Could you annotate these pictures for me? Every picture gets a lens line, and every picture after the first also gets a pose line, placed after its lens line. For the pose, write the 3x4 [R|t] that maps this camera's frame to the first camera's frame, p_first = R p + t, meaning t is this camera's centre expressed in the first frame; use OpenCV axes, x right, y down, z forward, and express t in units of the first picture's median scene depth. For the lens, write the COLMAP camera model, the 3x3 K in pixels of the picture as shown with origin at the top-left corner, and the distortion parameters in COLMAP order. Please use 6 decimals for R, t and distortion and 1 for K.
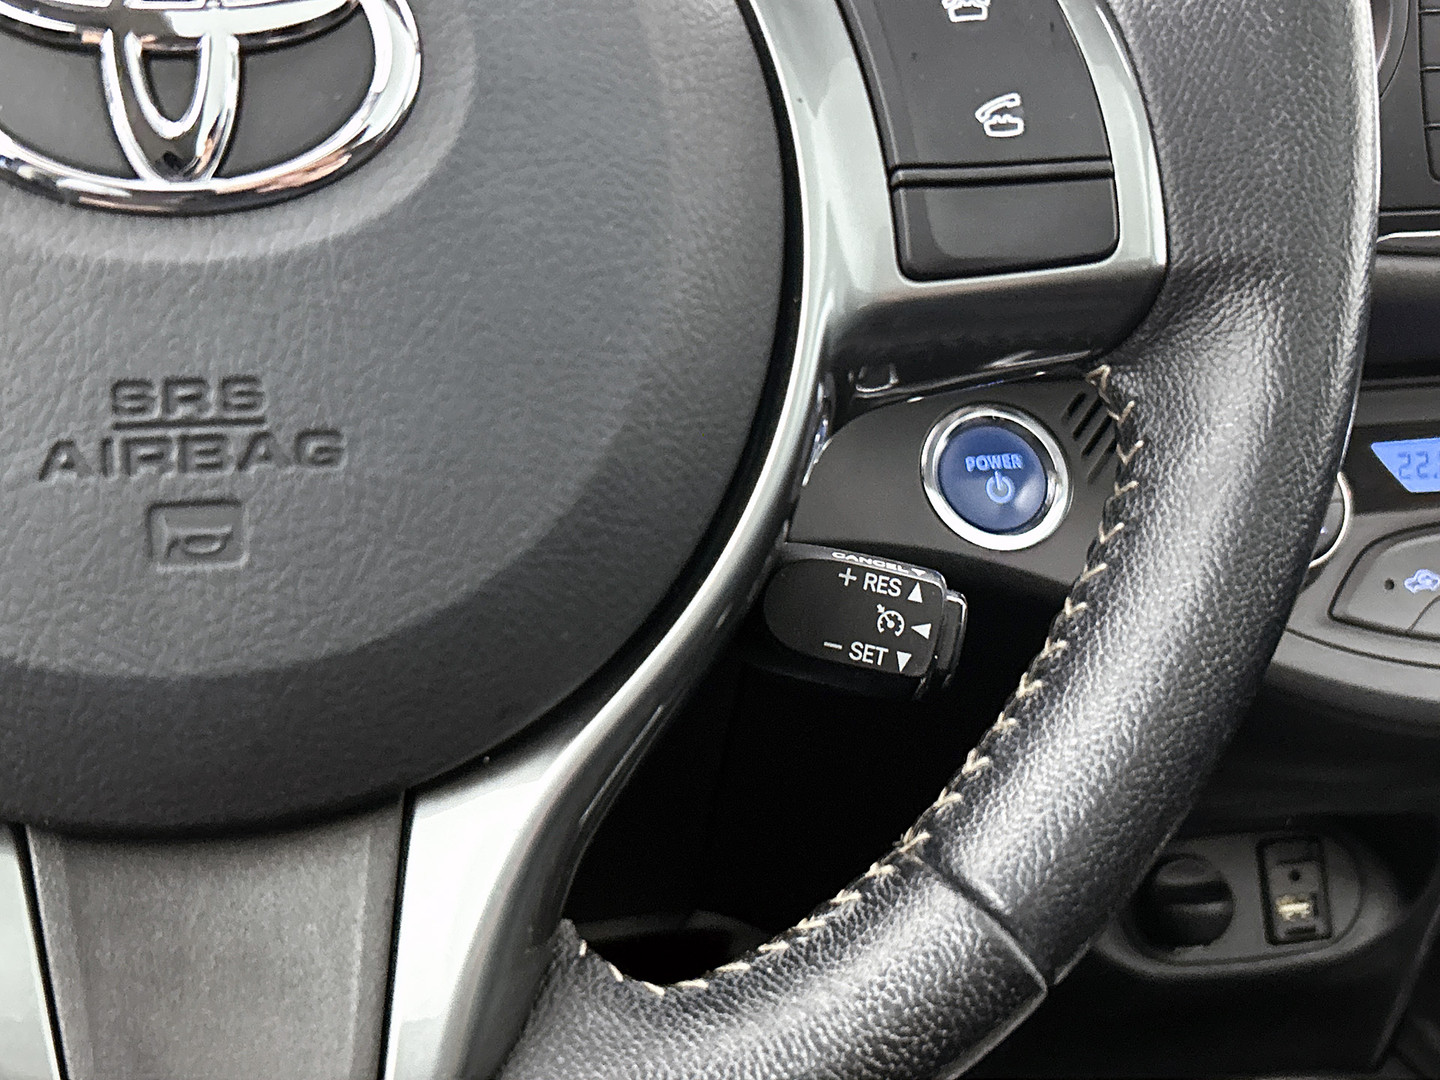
lens RADIAL K [[1808.3, 0, 722.7], [0, 1808.3, 518.5], [0, 0, 1]] dist [0.296661, -1.165828]
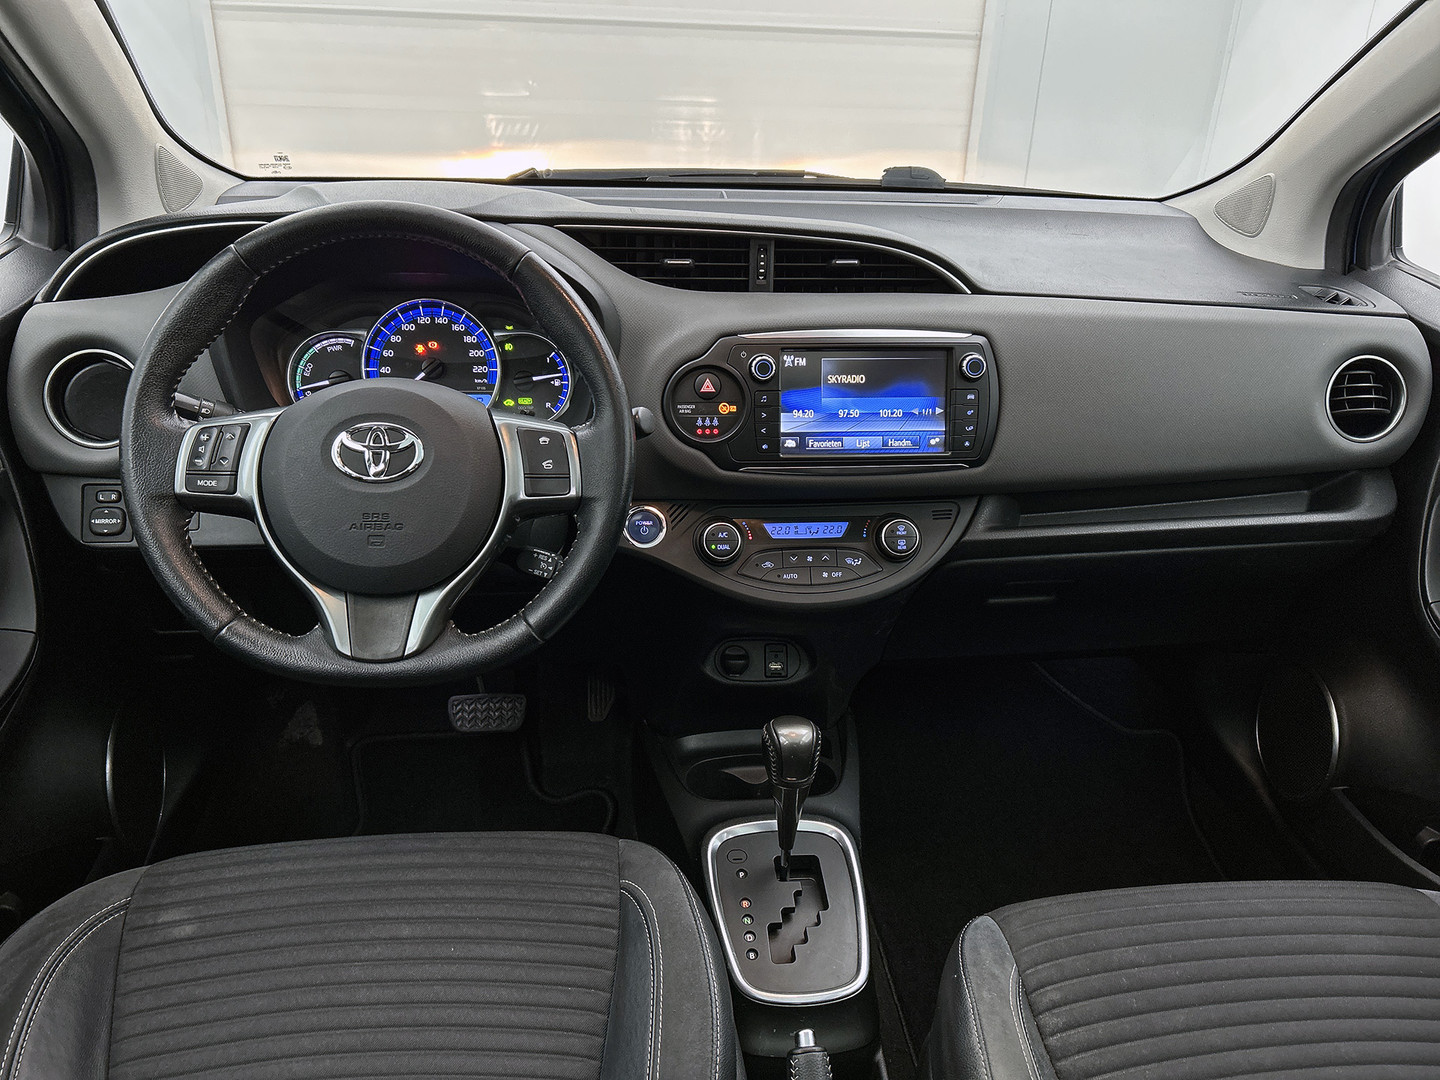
lens RADIAL K [[1062.6, 0, 719.6], [0, 1062.6, 532.5], [0, 0, 1]] dist [0.061532, -0.094660]
pose [[0.988764, 0.067612, -0.133319, 1.018159], [-0.062681, 0.997197, 0.040848, -0.187201], [0.135707, -0.032032, 0.990231, -1.795633]]
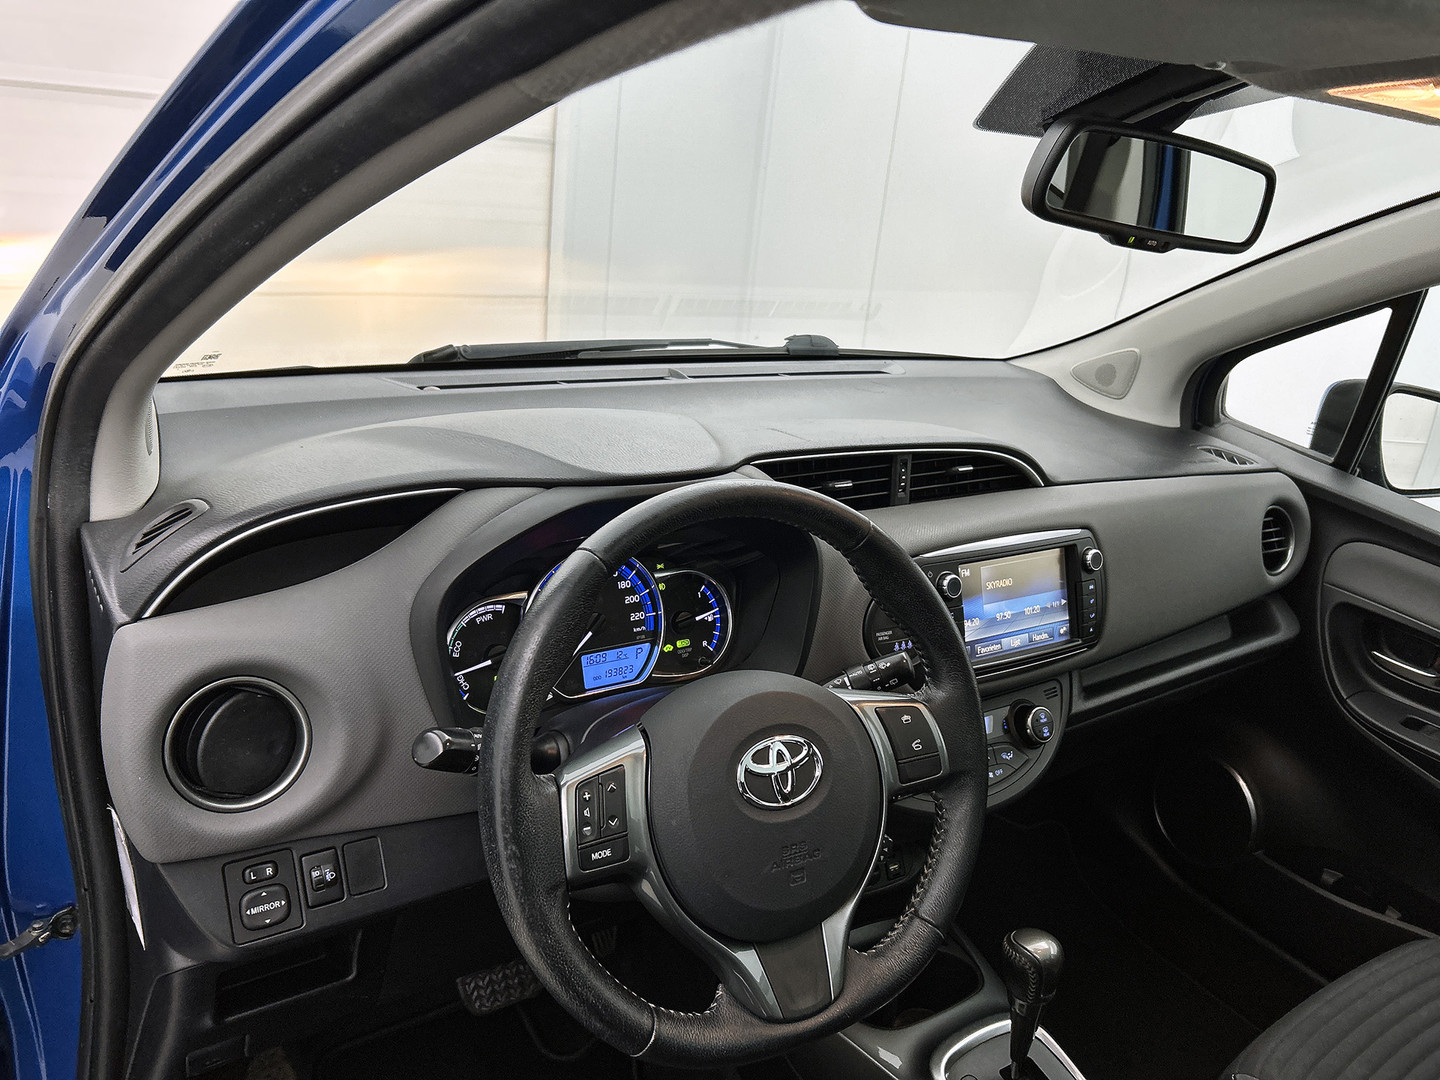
lens RADIAL K [[1062.6, 0, 719.6], [0, 1062.6, 532.5], [0, 0, 1]] dist [0.061532, -0.094660]
pose [[0.948492, -0.044540, 0.313653, -1.141589], [0.053839, 0.998328, -0.021041, -0.731868], [-0.312191, 0.036844, 0.949304, -1.408372]]
